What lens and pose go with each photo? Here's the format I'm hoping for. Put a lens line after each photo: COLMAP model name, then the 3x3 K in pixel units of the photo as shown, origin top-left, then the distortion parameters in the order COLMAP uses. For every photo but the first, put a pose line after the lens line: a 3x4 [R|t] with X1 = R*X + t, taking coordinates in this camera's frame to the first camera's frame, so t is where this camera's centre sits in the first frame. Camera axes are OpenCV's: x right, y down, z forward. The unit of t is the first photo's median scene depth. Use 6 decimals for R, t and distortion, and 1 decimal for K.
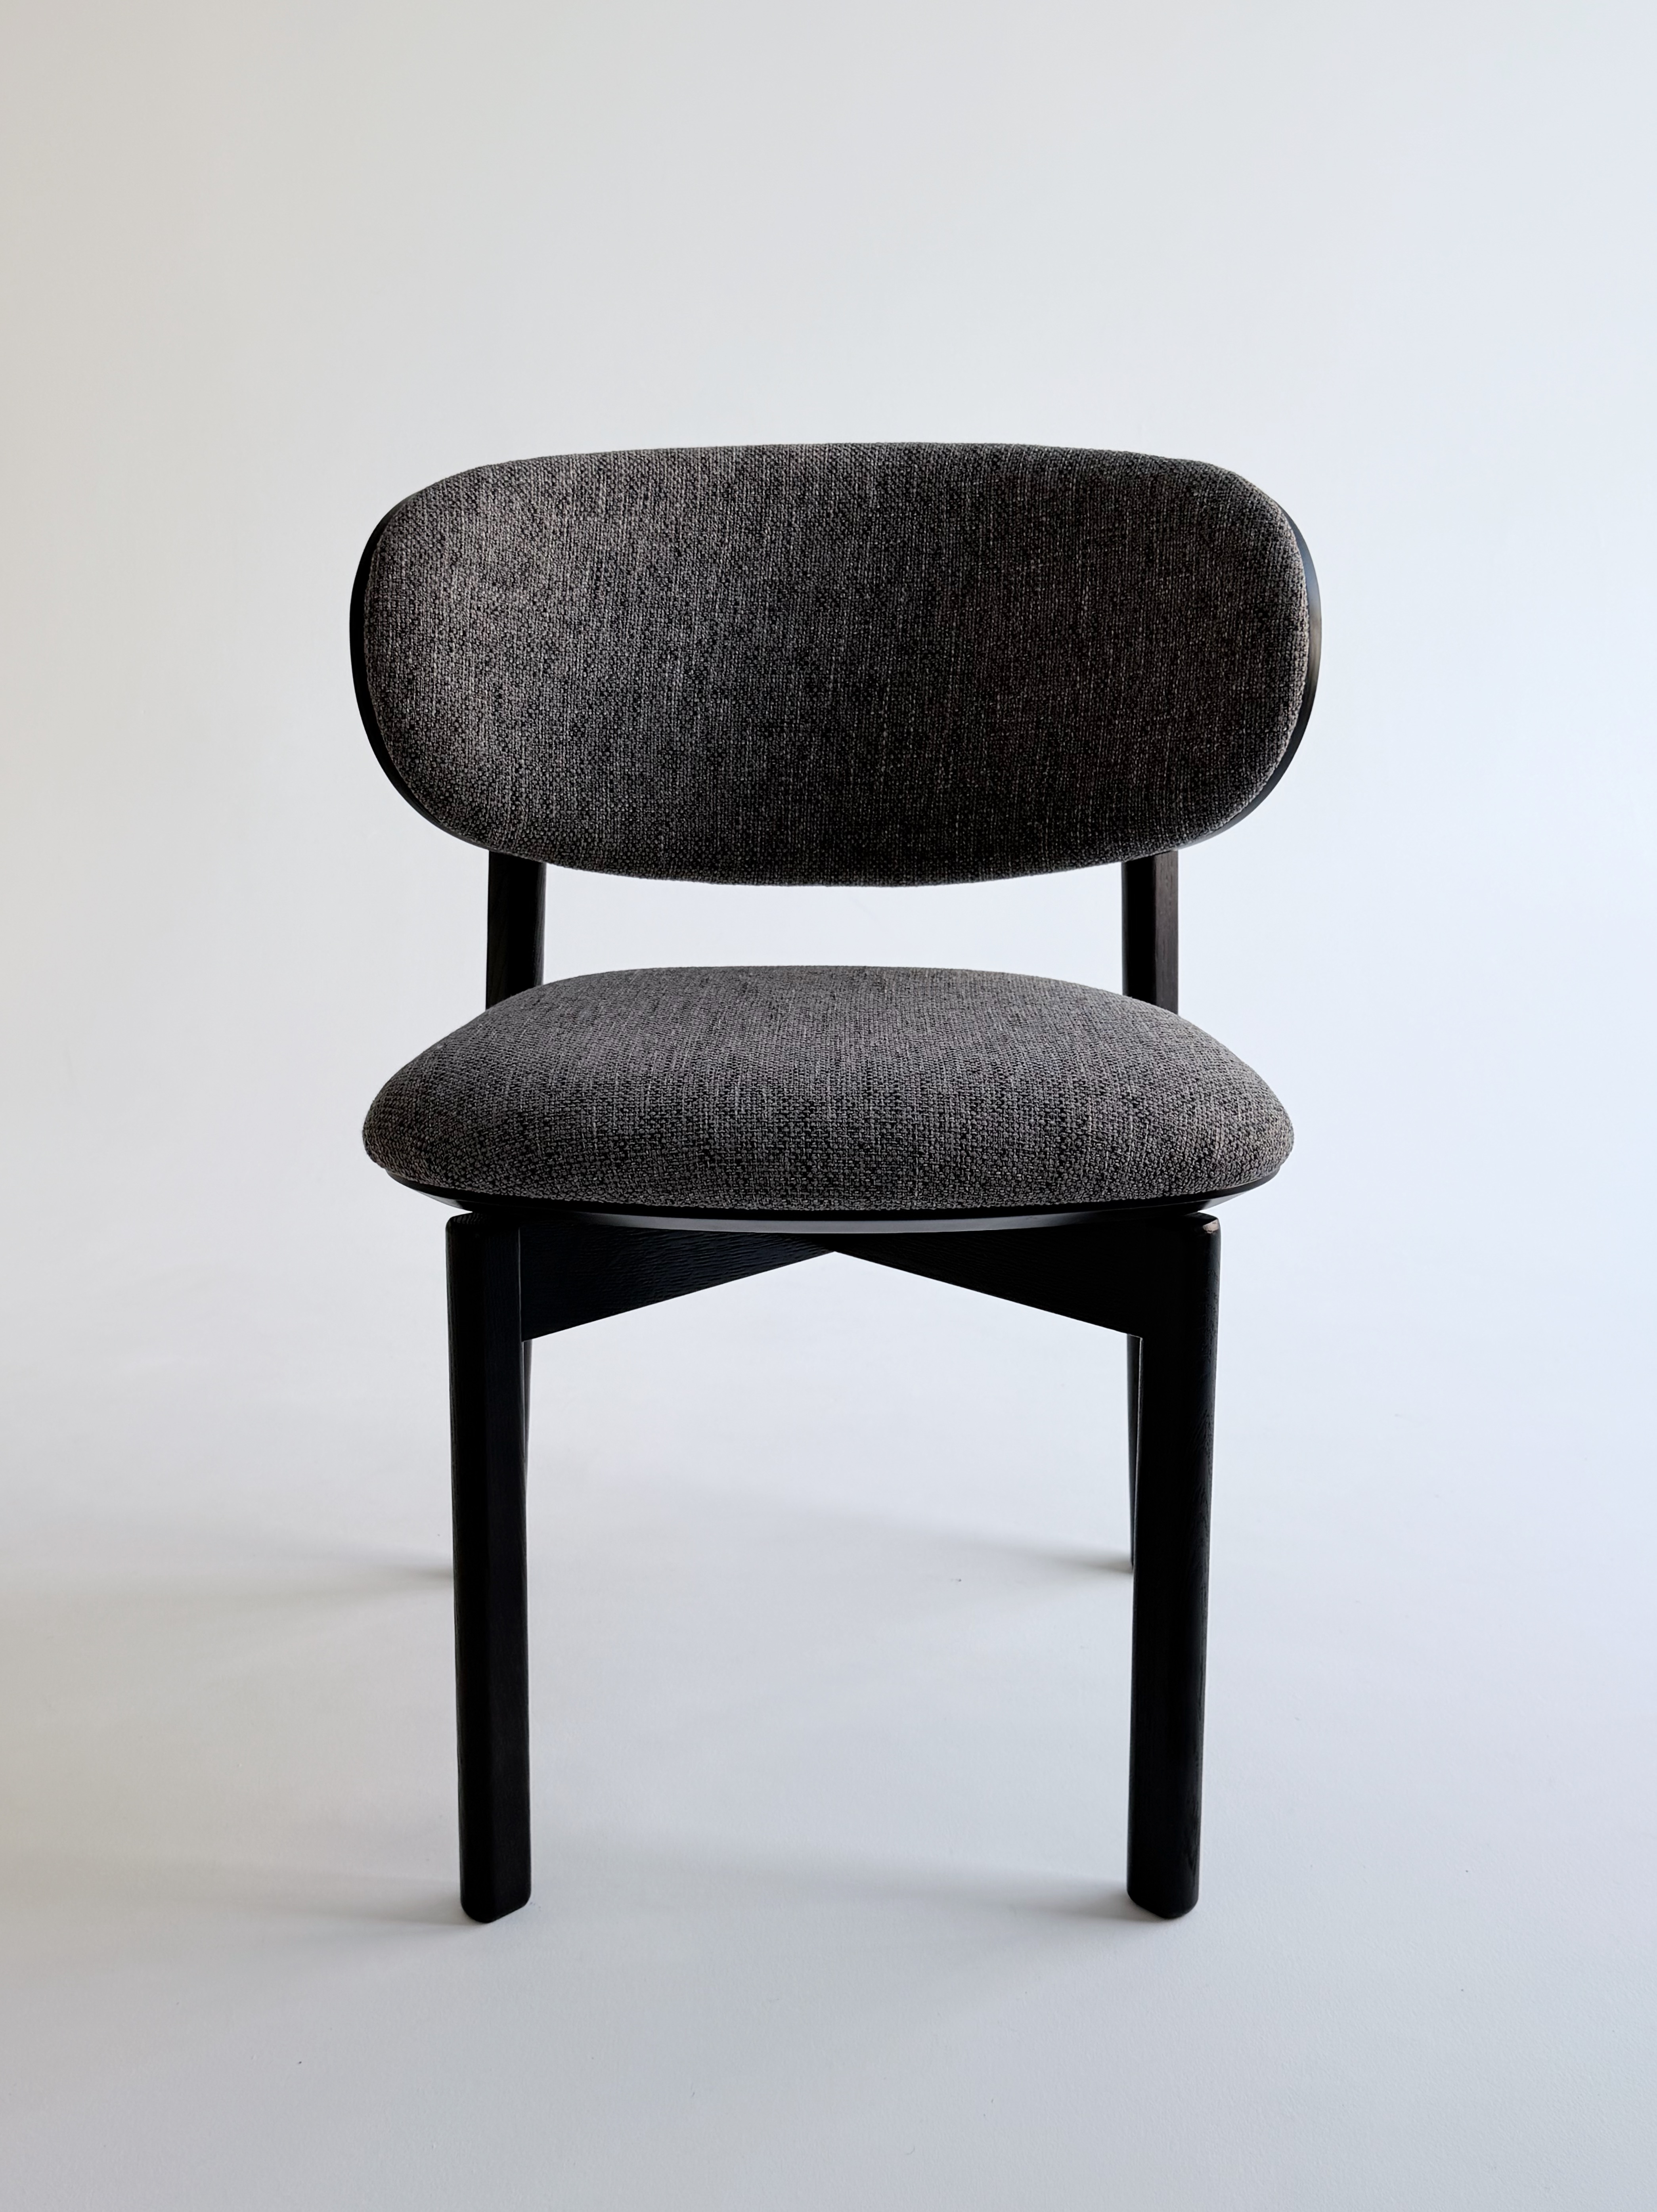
lens RADIAL K [[2235.0, 0, 822.8], [0, 2235.0, 1117.1], [0, 0, 1]] dist [0.160129, 0.000000]
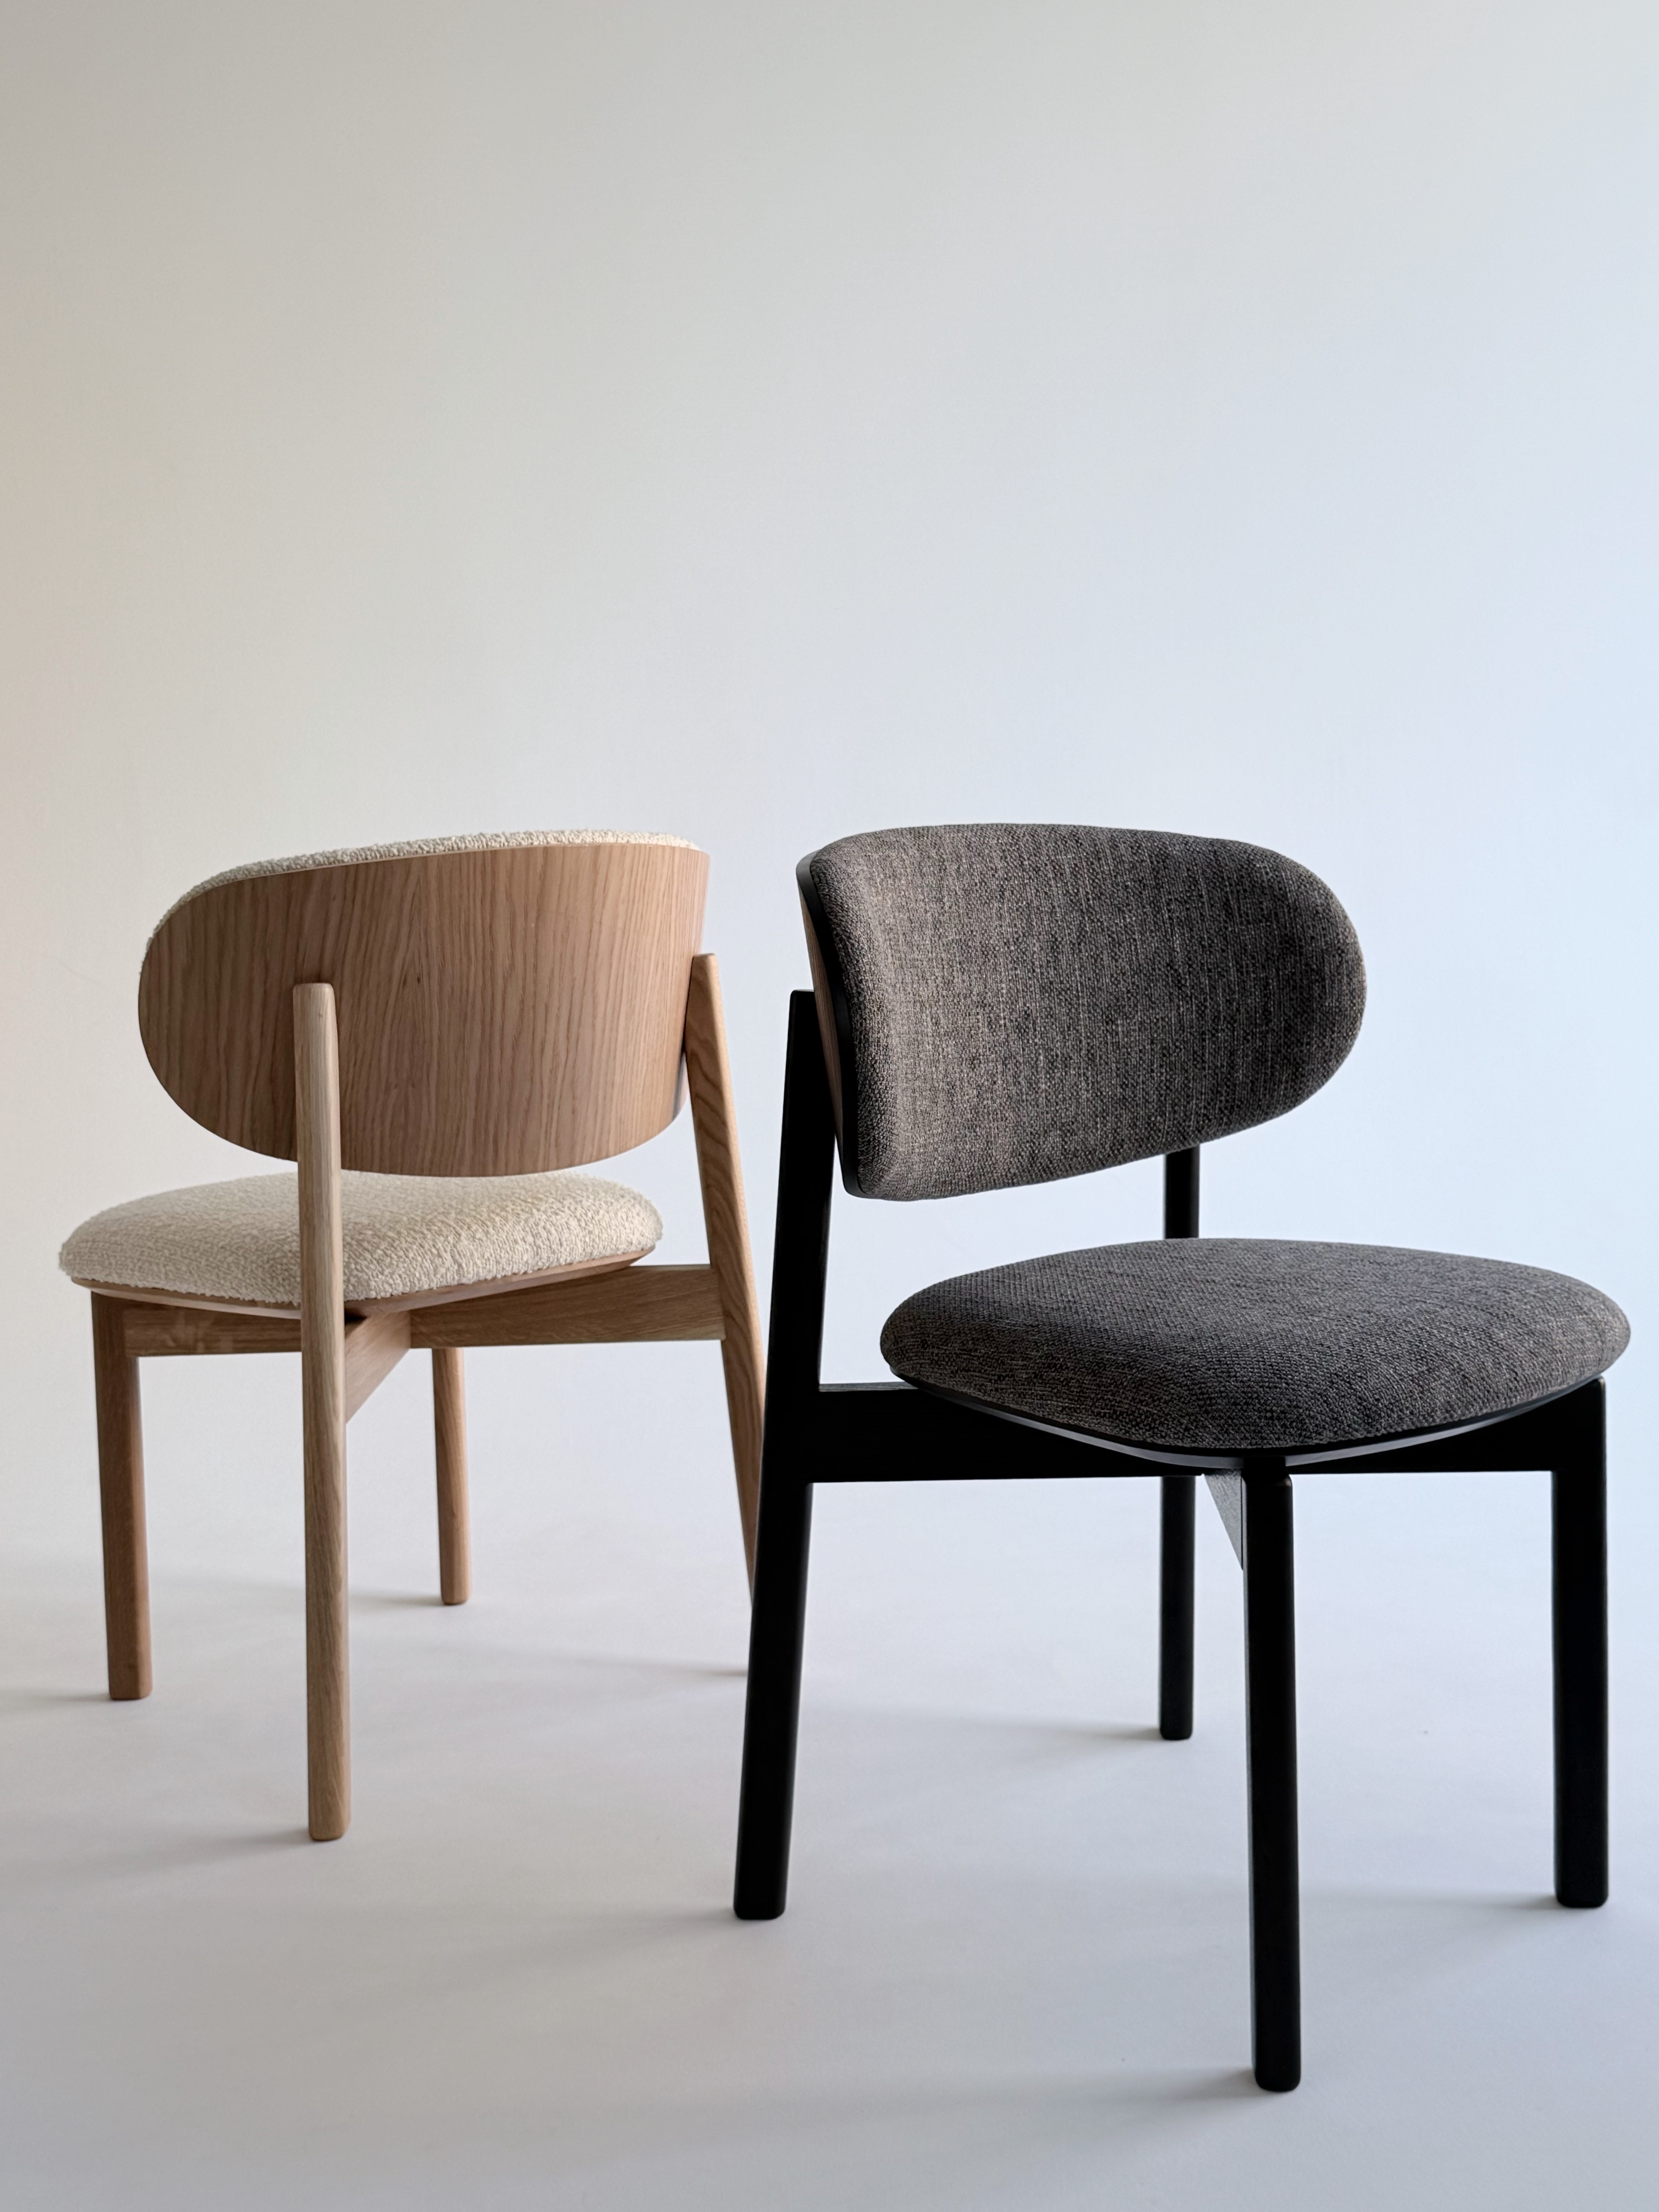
lens RADIAL K [[2544.0, 0, 831.8], [0, 2544.0, 1100.5], [0, 0, 1]] dist [0.057126, 0.000000]
pose [[0.735833, -0.093140, 0.670727, -0.995781], [0.175467, 0.982891, -0.056010, -0.094443], [-0.654035, 0.158905, 0.739586, 0.074459]]
